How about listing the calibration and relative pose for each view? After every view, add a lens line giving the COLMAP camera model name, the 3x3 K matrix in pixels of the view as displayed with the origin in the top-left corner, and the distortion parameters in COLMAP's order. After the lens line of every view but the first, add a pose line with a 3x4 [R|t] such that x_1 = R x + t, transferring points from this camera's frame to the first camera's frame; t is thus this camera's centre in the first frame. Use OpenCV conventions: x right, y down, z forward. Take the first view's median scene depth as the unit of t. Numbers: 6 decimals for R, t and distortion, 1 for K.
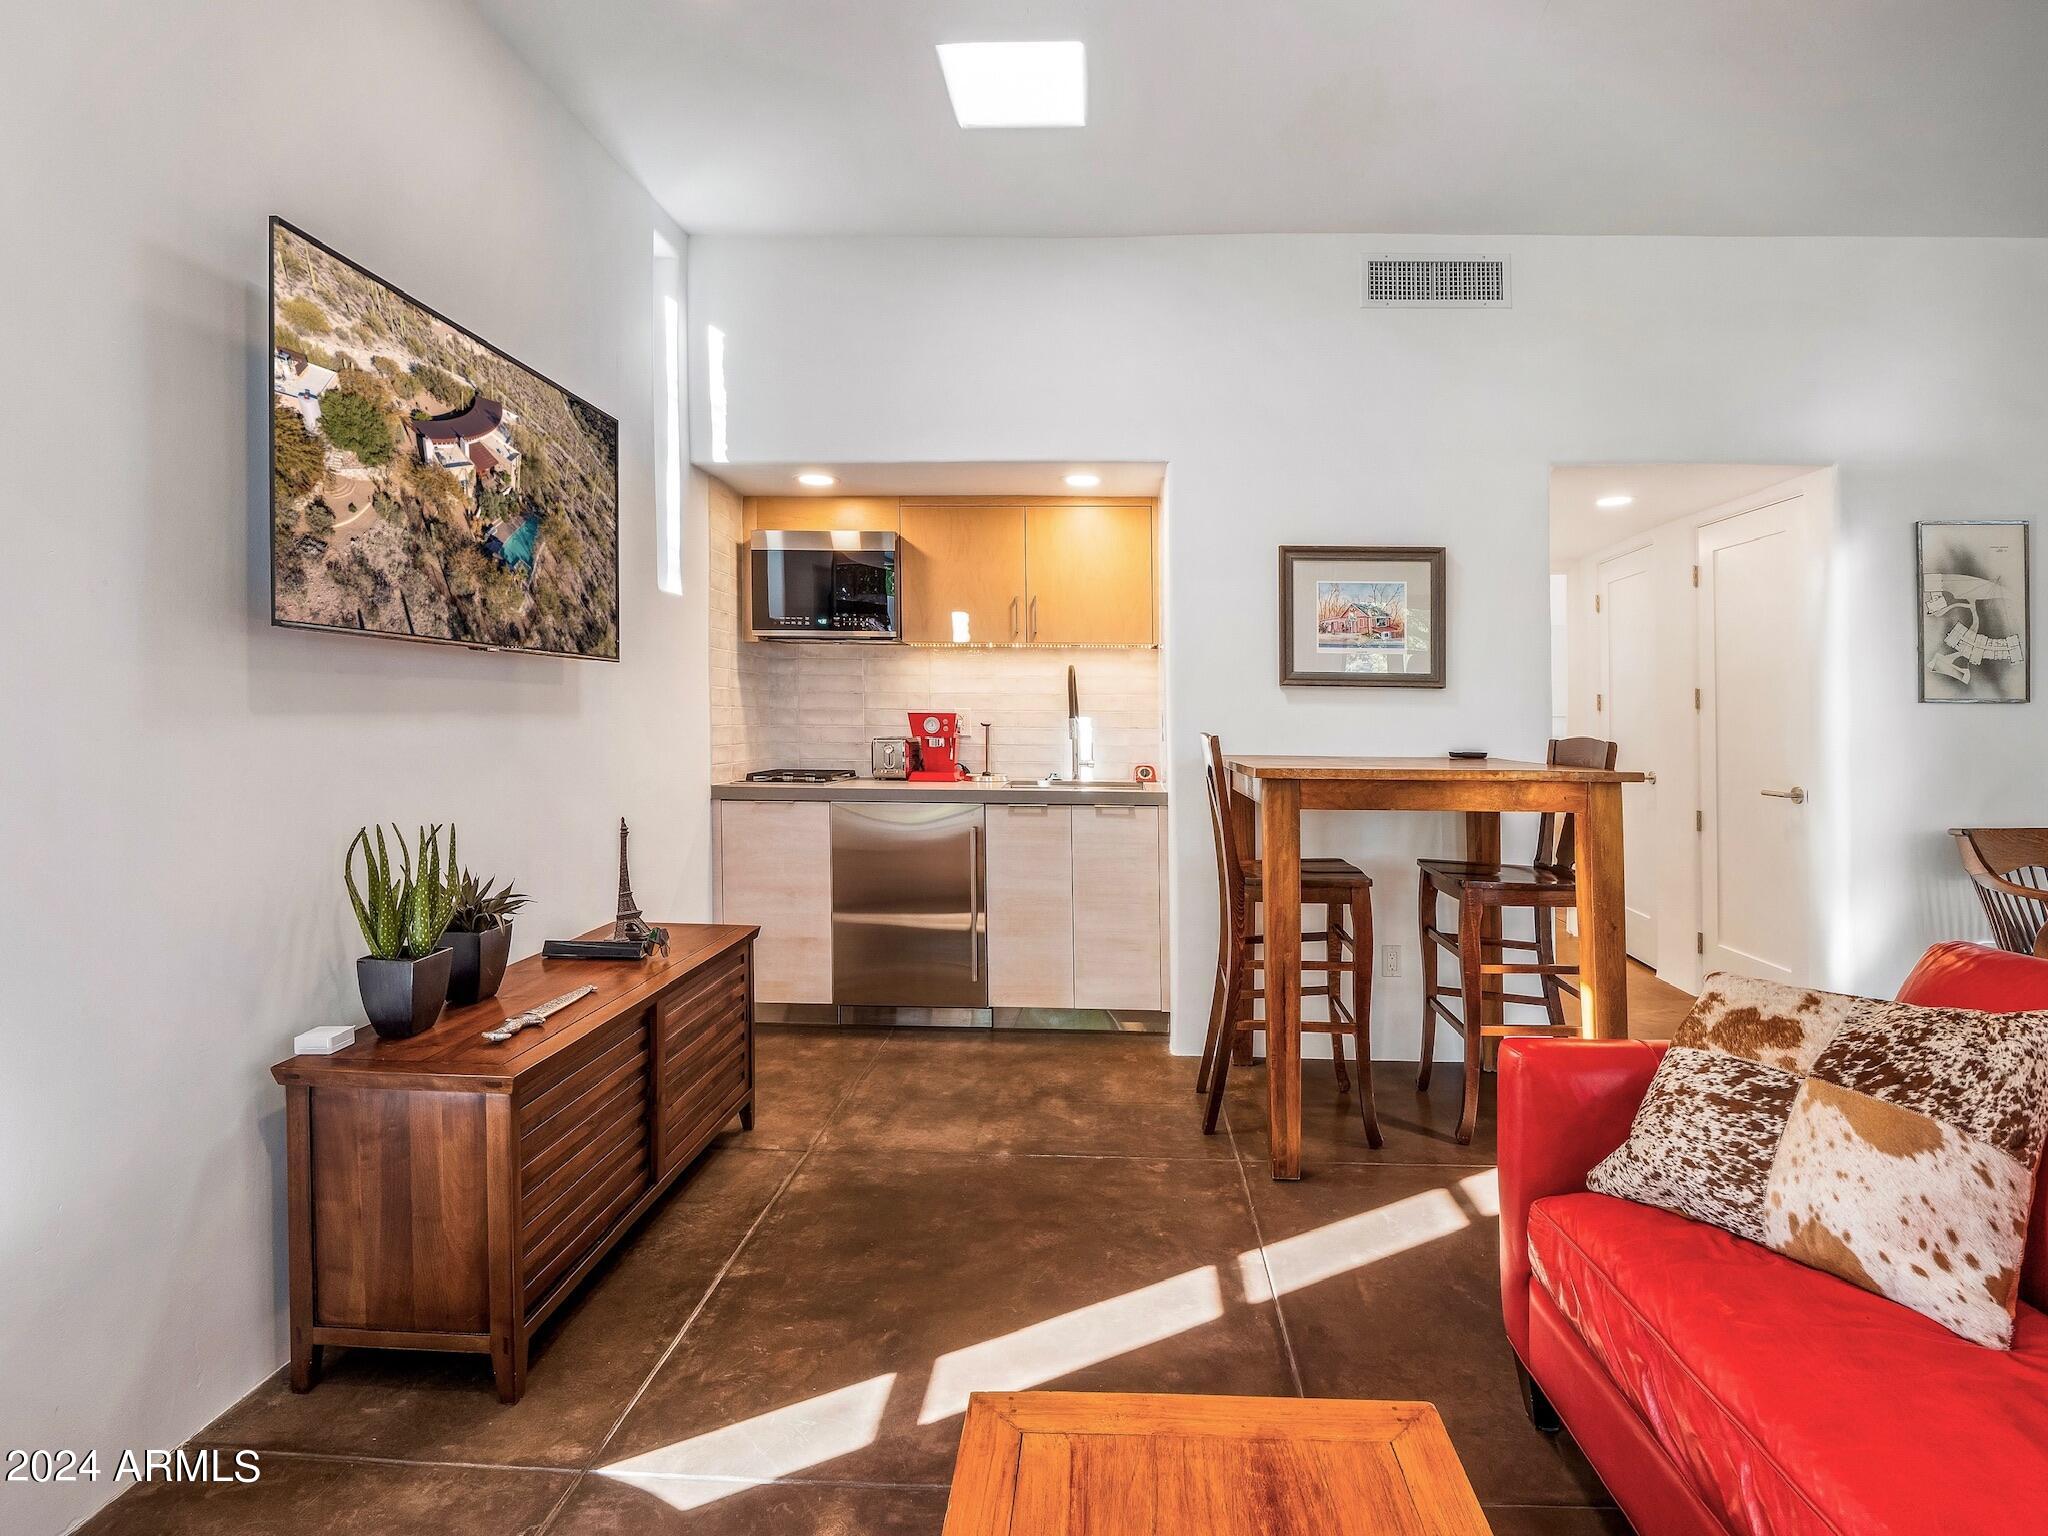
lens RADIAL K [[1051.7, 0, 1051.2], [0, 1051.7, 713.2], [0, 0, 1]] dist [0.002458, 0.000793]
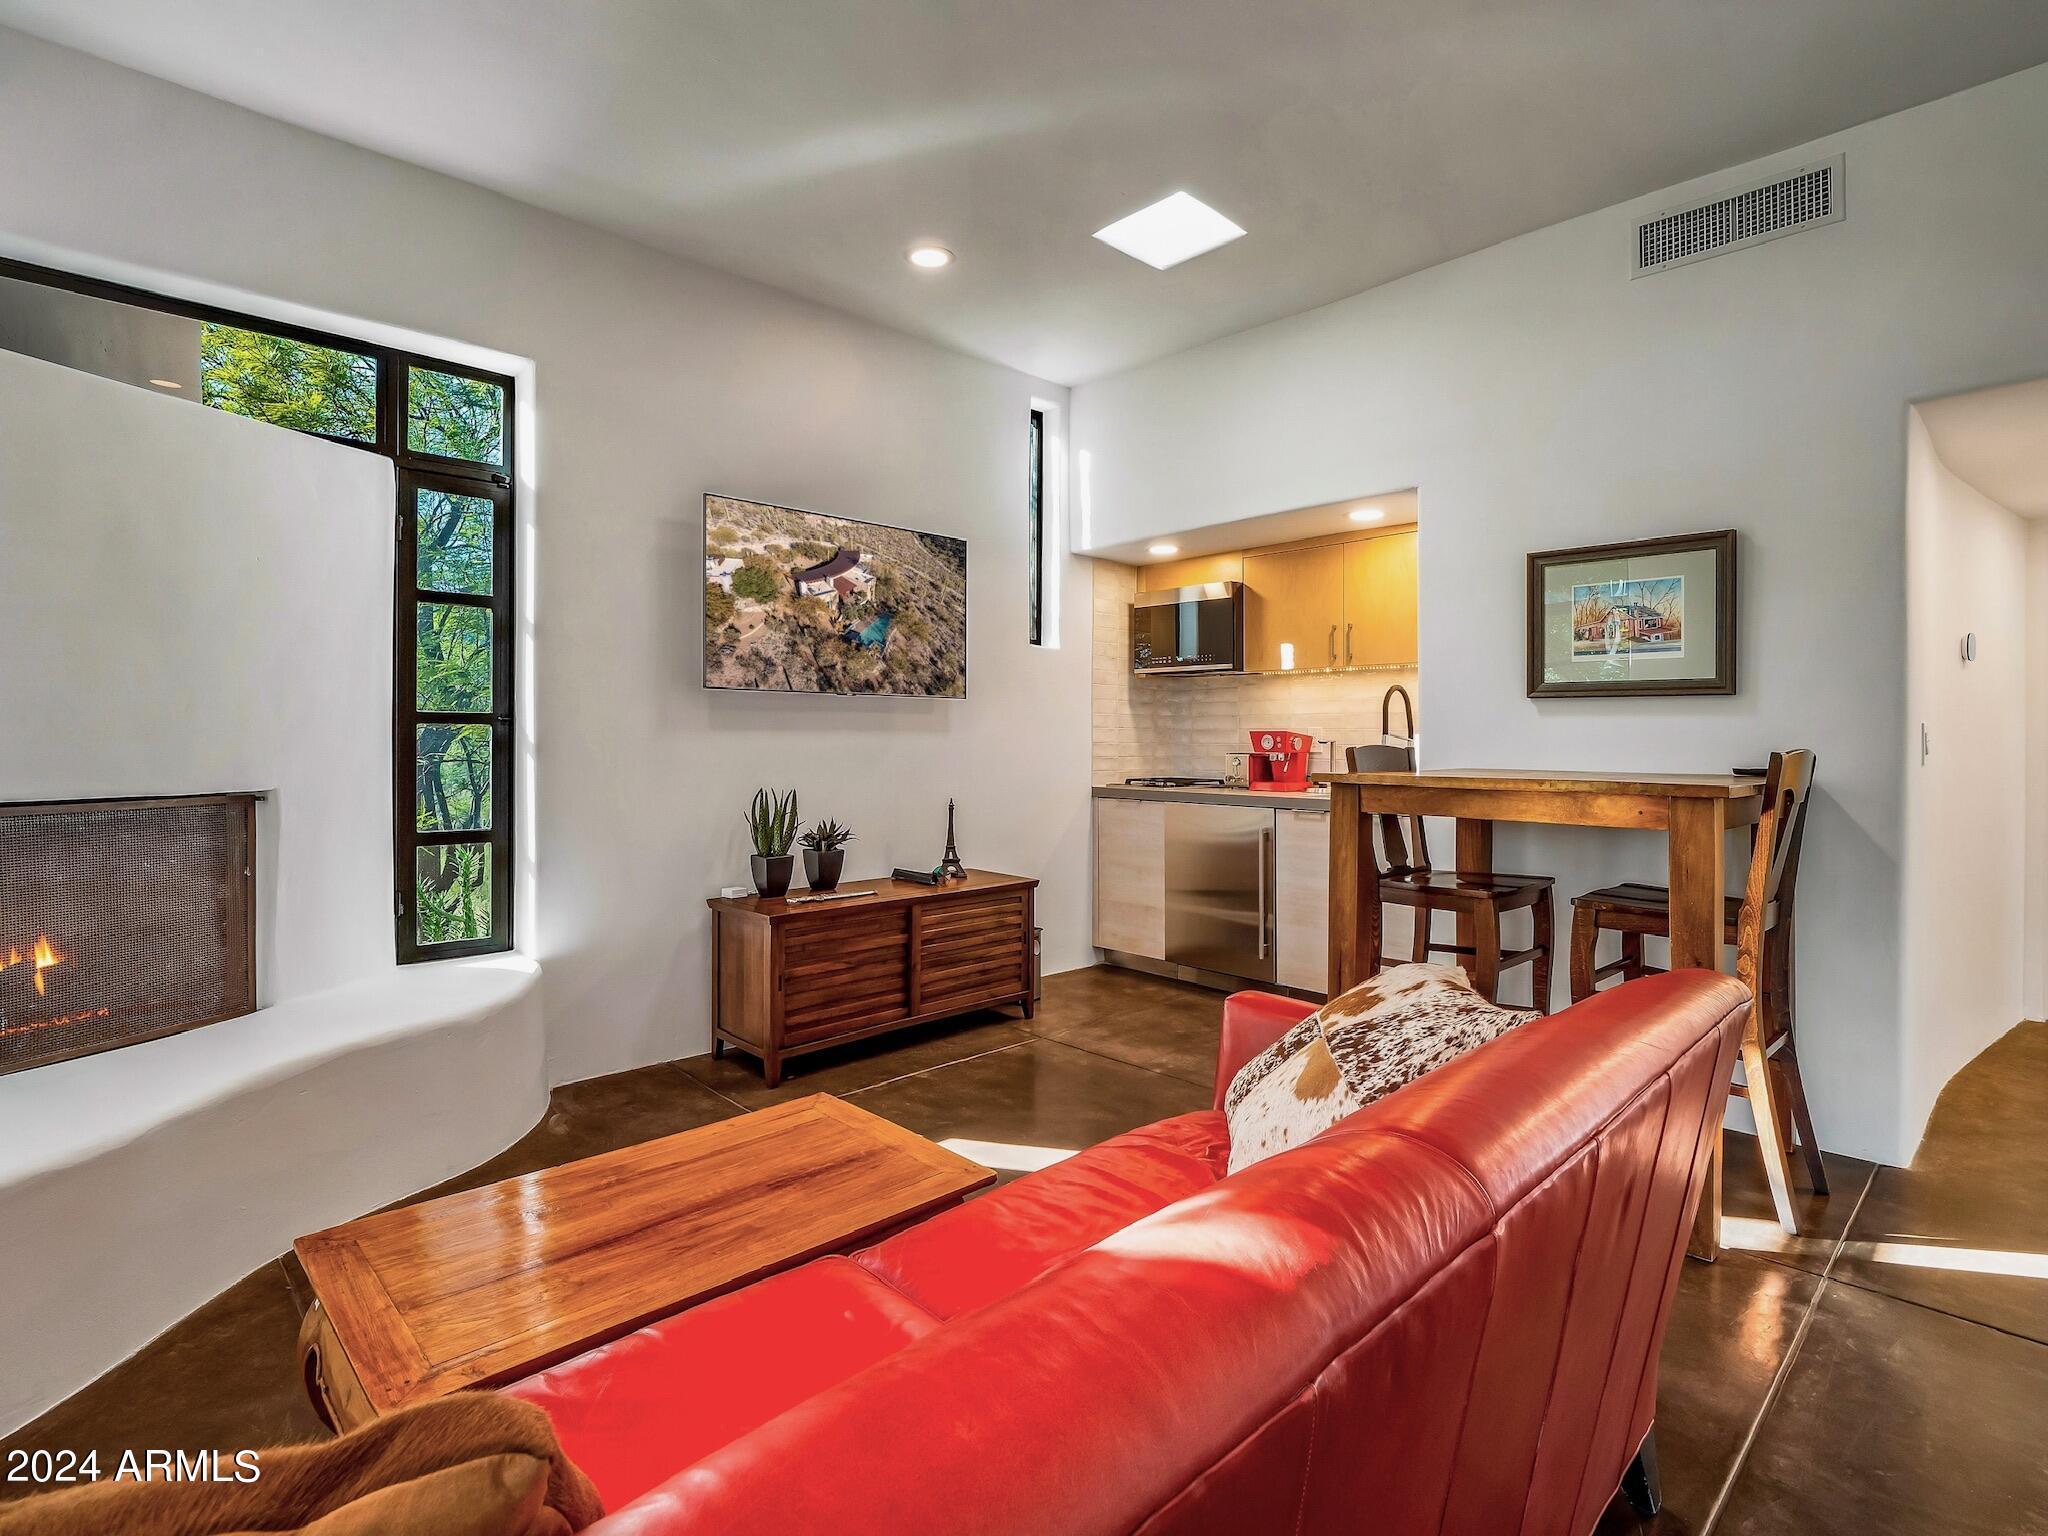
lens RADIAL K [[1006.1, 0, 1013.6], [0, 1006.1, 758.5], [0, 0, 1]] dist [0.001454, -0.001694]
pose [[0.716290, 0.005639, -0.697780, 0.815847], [0.006494, 0.999870, 0.014747, 0.019974], [0.697773, -0.015095, 0.716160, 0.001726]]
